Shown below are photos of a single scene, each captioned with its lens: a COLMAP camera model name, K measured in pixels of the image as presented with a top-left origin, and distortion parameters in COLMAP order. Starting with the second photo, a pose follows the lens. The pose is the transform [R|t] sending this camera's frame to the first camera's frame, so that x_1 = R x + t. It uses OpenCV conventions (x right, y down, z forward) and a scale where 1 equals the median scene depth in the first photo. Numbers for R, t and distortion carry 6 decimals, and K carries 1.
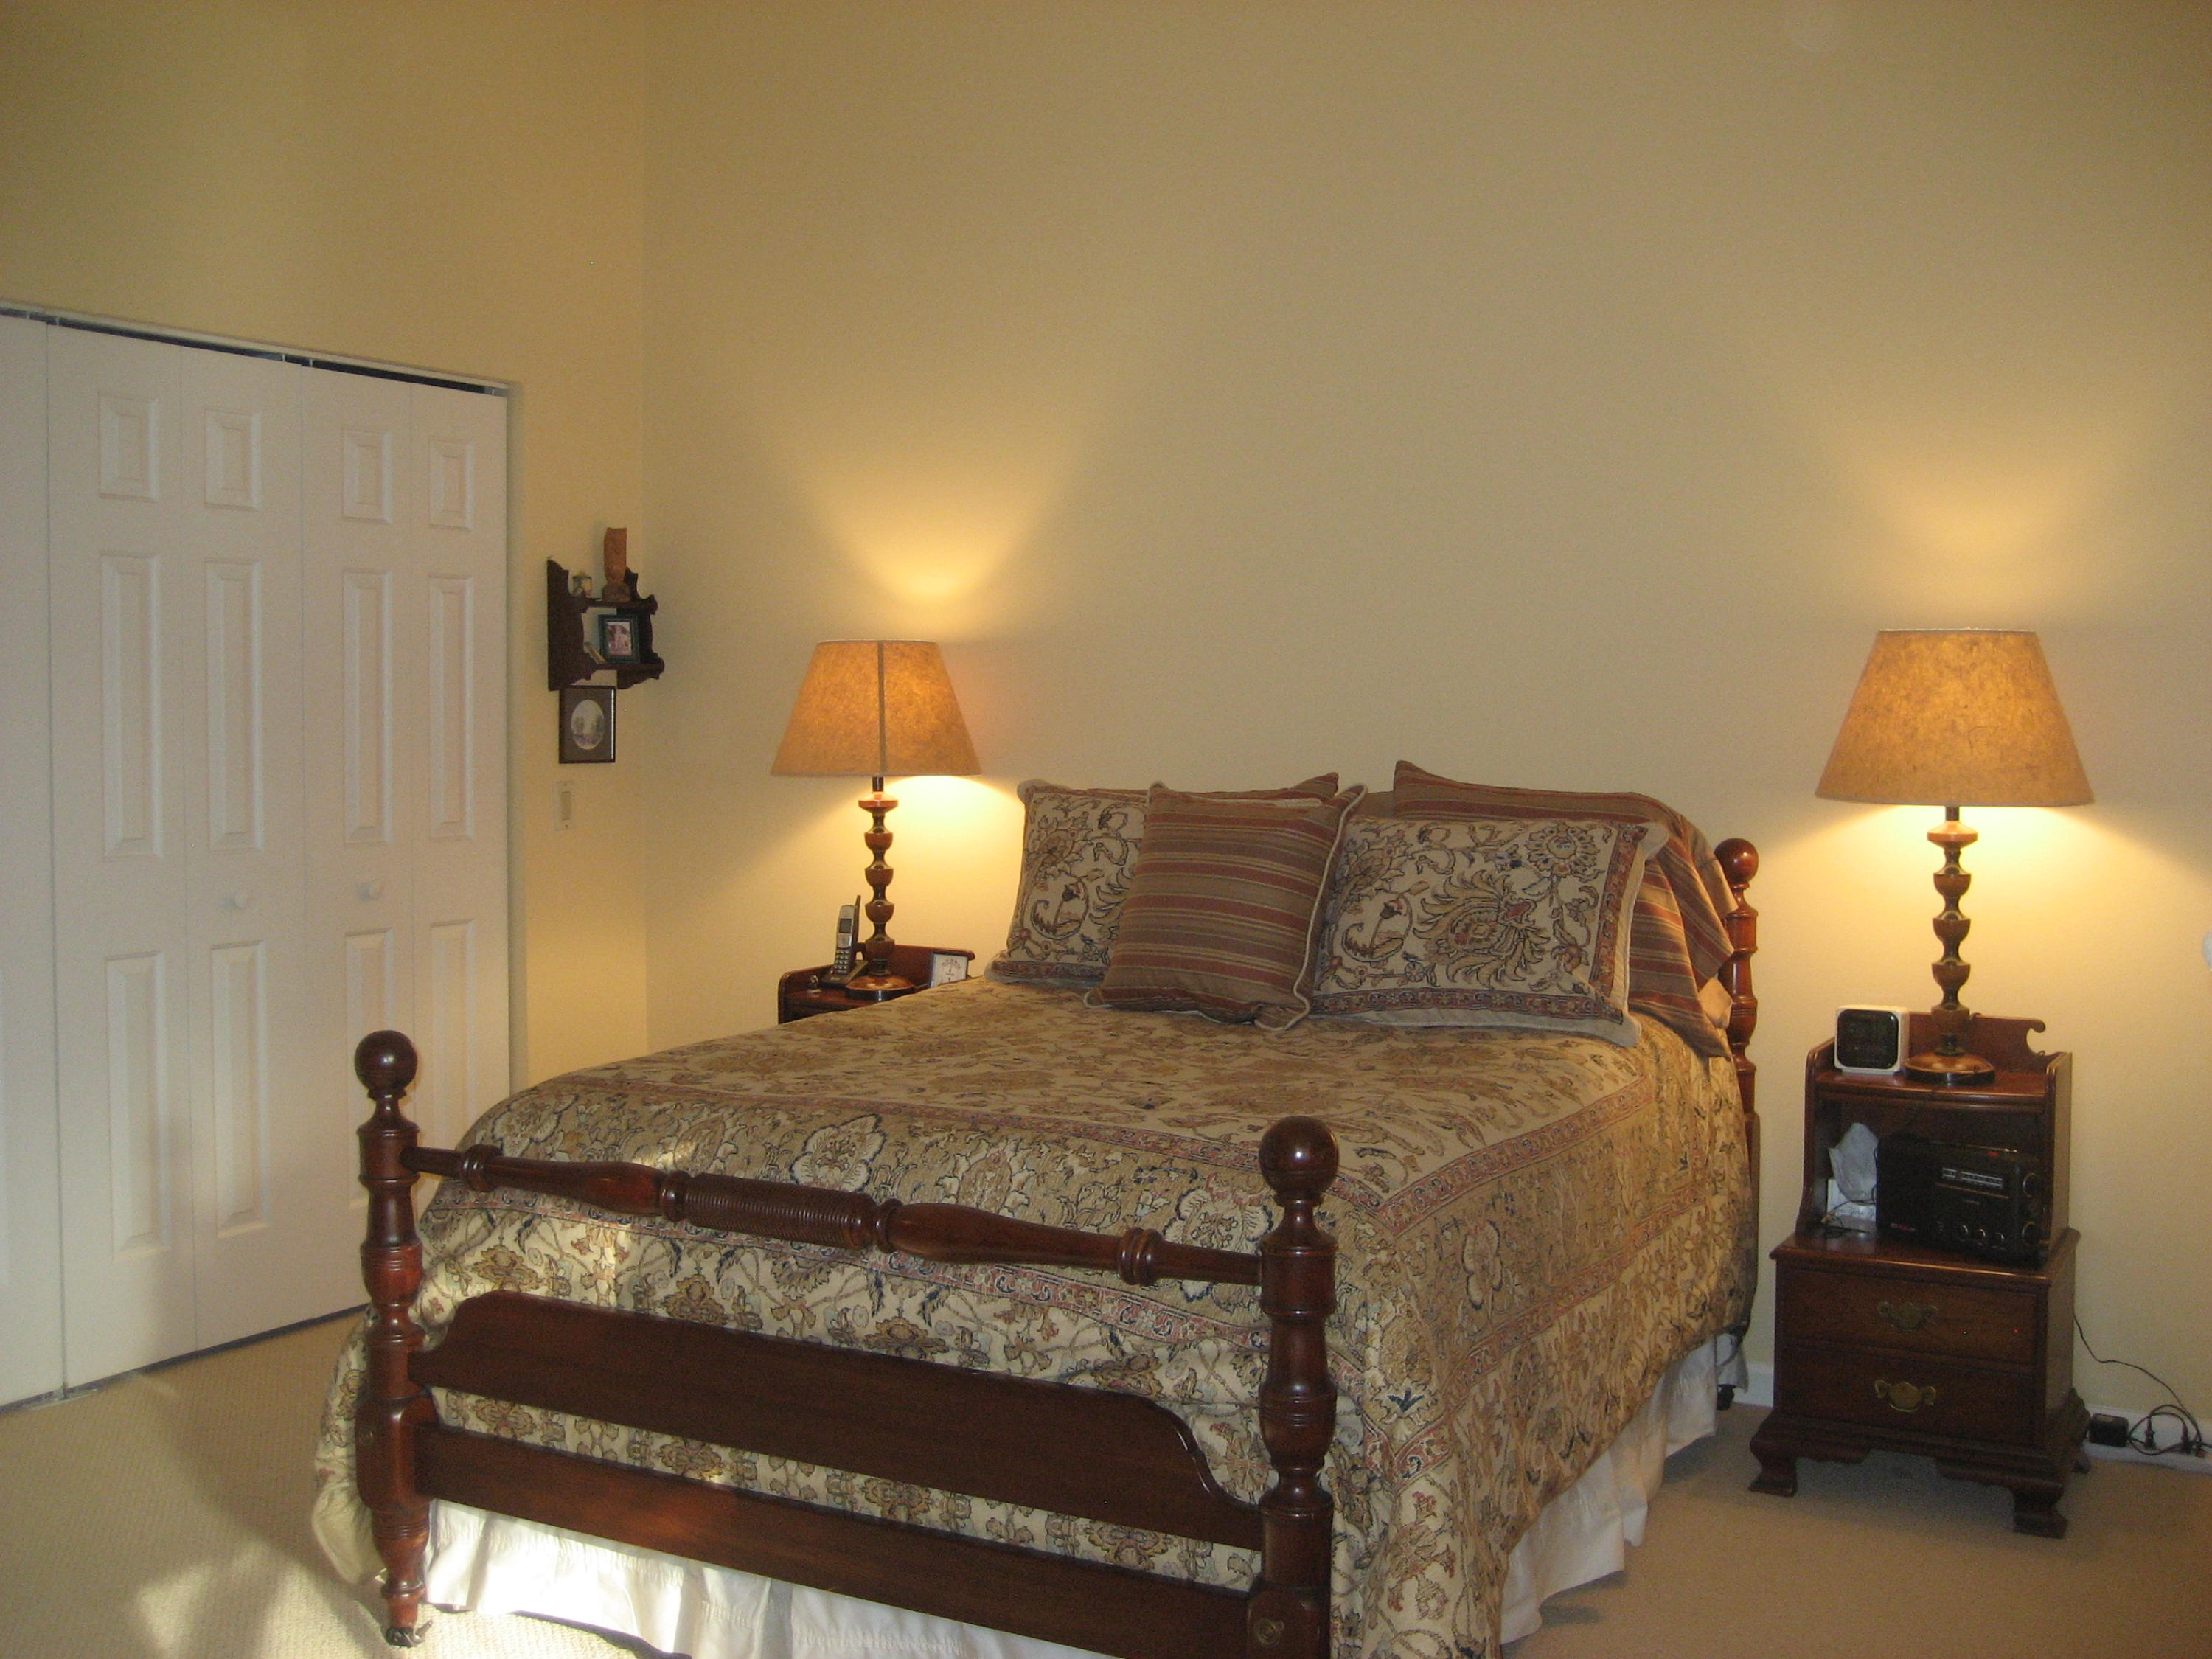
lens RADIAL K [[2290.8, 0, 1122.9], [0, 2290.8, 824.2], [0, 0, 1]] dist [-0.159202, 0.229083]
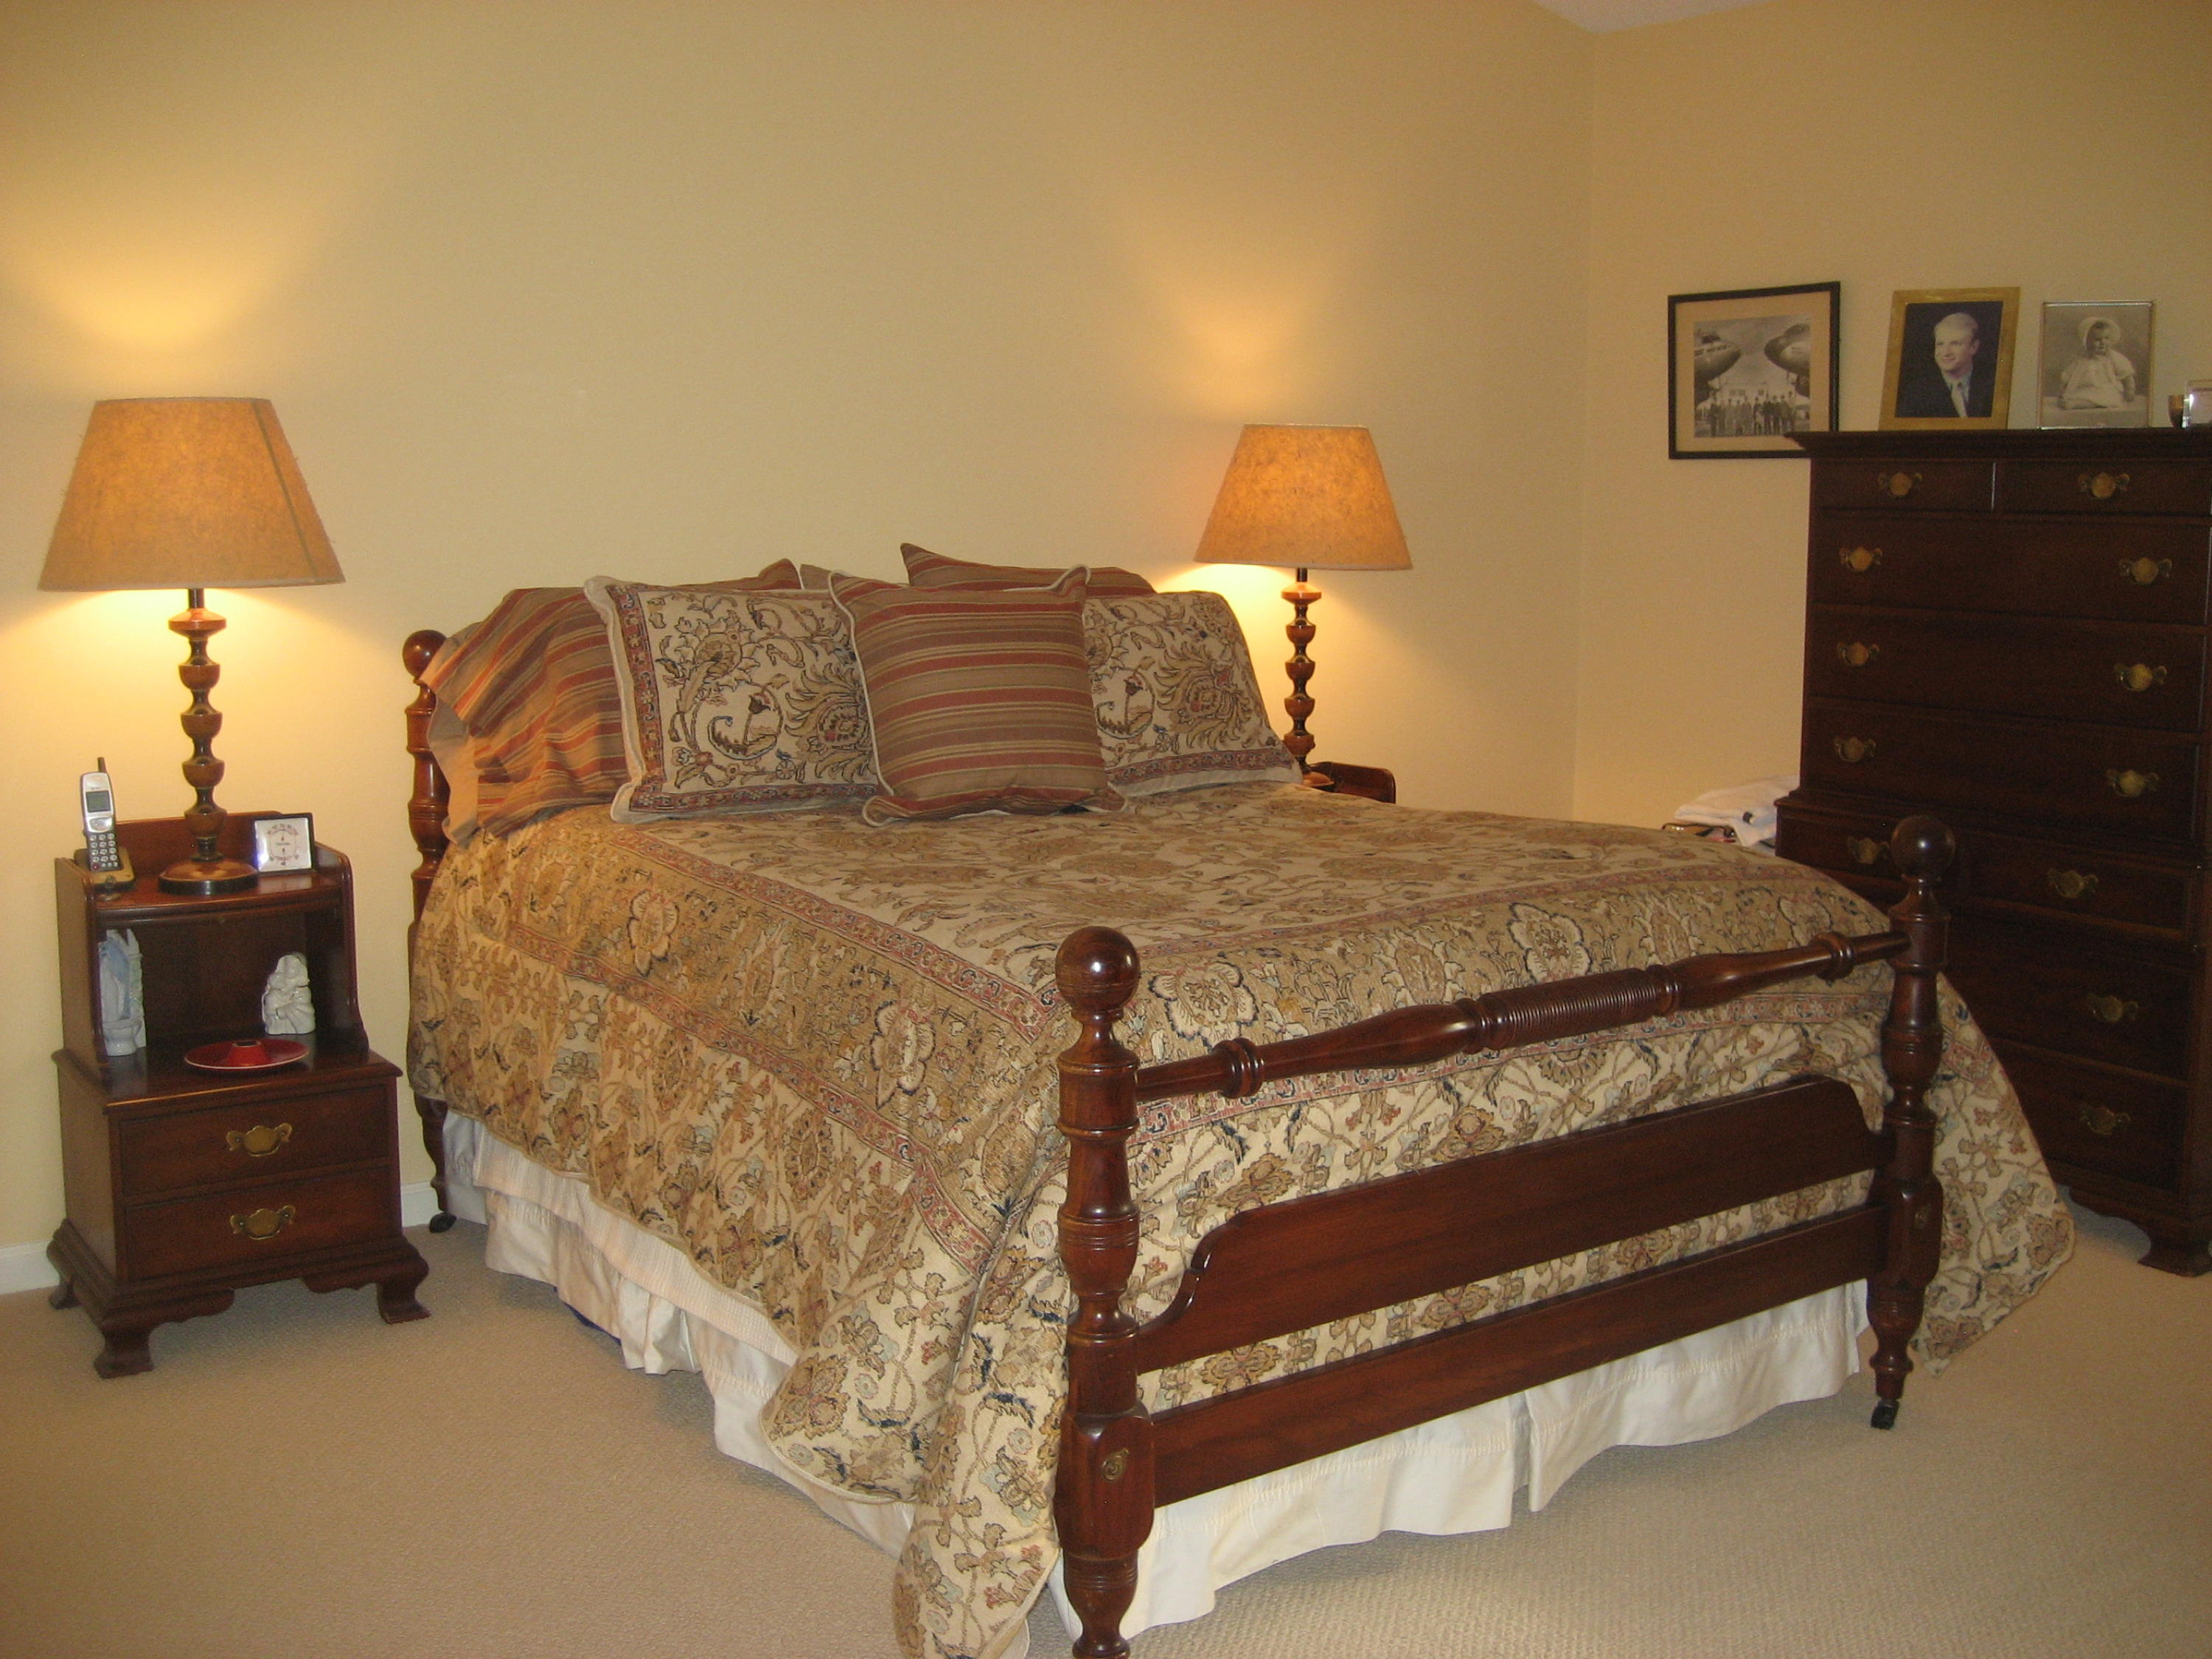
lens RADIAL K [[2290.8, 0, 1122.9], [0, 2290.8, 824.2], [0, 0, 1]] dist [-0.159202, 0.229083]
pose [[0.434585, -0.127477, 0.891564, -0.828453], [0.043213, 0.991744, 0.120737, -0.025901], [-0.899594, -0.013943, 0.436505, 0.564620]]
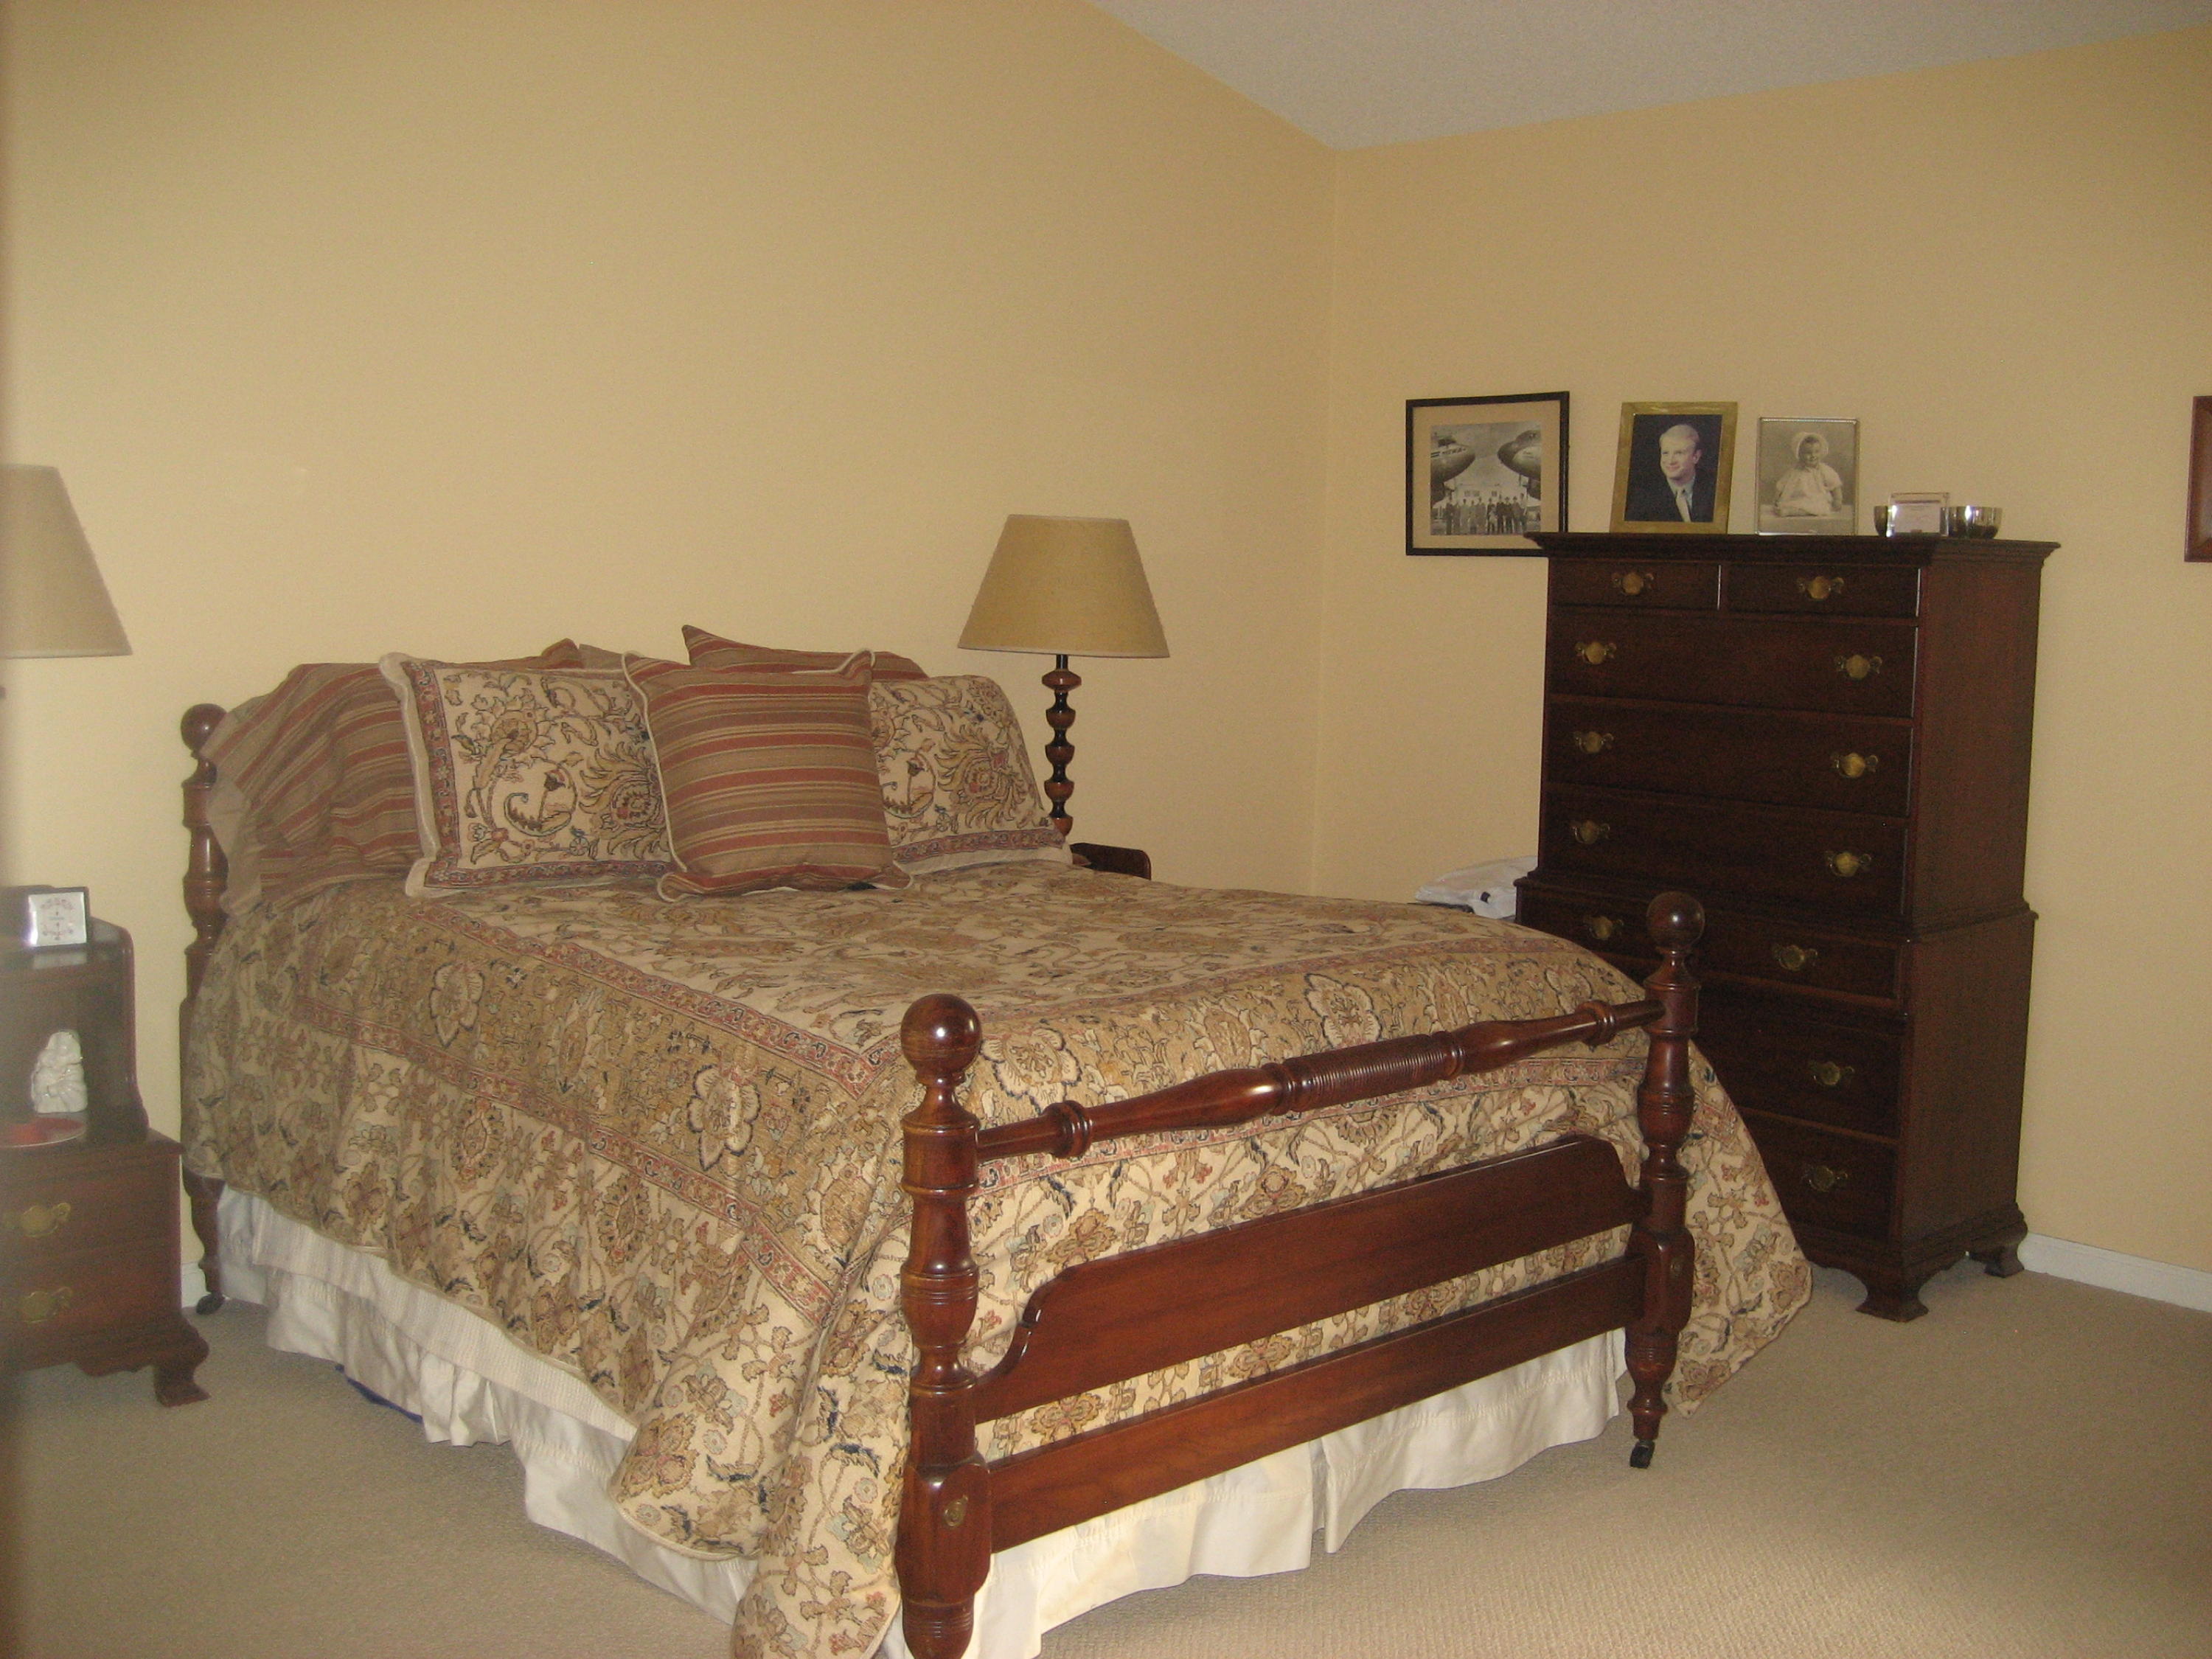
lens RADIAL K [[2290.8, 0, 1122.9], [0, 2290.8, 824.2], [0, 0, 1]] dist [-0.159202, 0.229083]
pose [[0.309402, -0.091577, 0.946511, -0.876409], [0.025744, 0.995794, 0.087929, -0.027400], [-0.950583, -0.002839, 0.310458, 0.591055]]
